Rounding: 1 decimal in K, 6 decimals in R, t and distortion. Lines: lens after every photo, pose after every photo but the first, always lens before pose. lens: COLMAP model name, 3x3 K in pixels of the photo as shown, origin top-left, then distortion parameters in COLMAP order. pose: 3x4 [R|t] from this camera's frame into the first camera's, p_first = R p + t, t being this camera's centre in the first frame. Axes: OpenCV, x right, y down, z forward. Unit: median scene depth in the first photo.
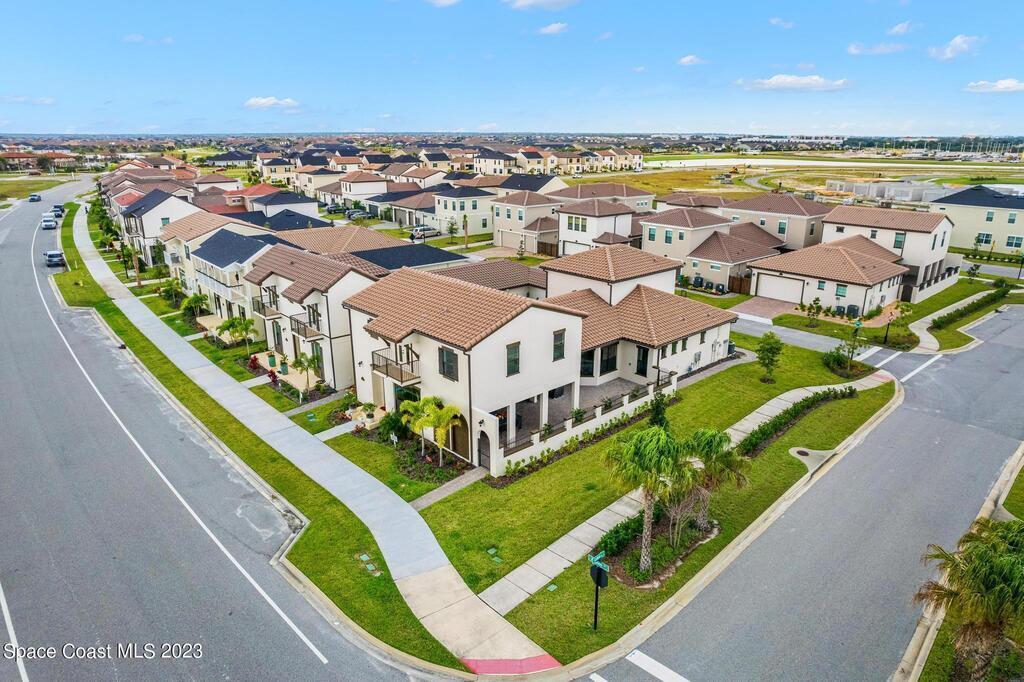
lens RADIAL K [[658.0, 0, 513.8], [0, 658.0, 341.2], [0, 0, 1]] dist [-0.076683, 0.068975]
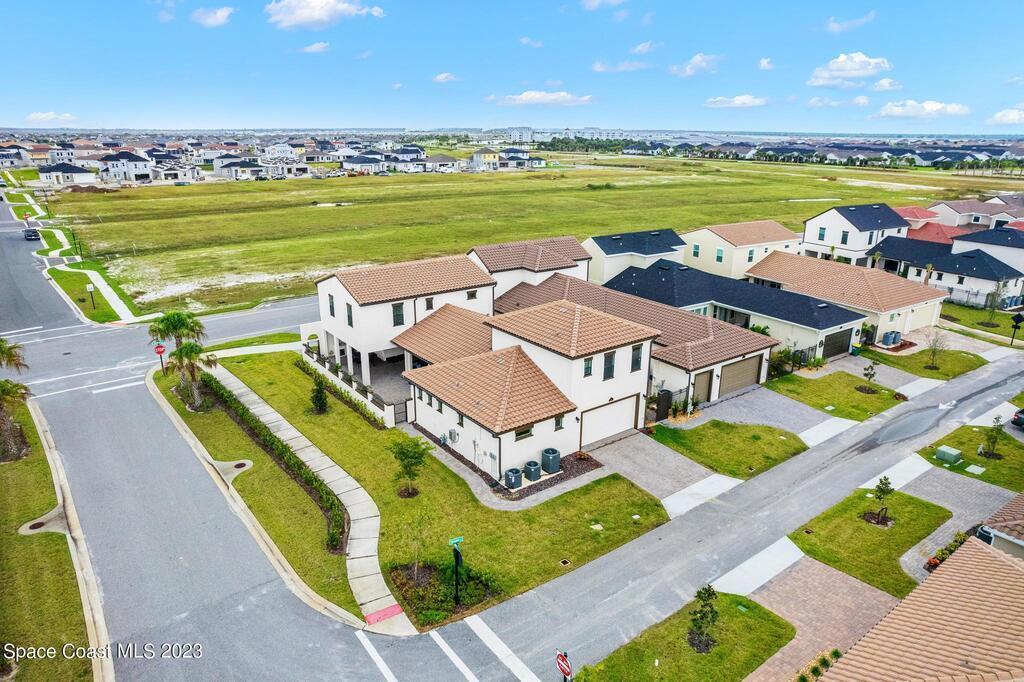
lens RADIAL K [[658.0, 0, 513.8], [0, 658.0, 341.2], [0, 0, 1]] dist [-0.076683, 0.068975]
pose [[-0.103165, 0.307383, -0.945977, 1.013191], [-0.310029, 0.893736, 0.324218, -0.373119], [0.945113, 0.326729, 0.003095, 1.020471]]
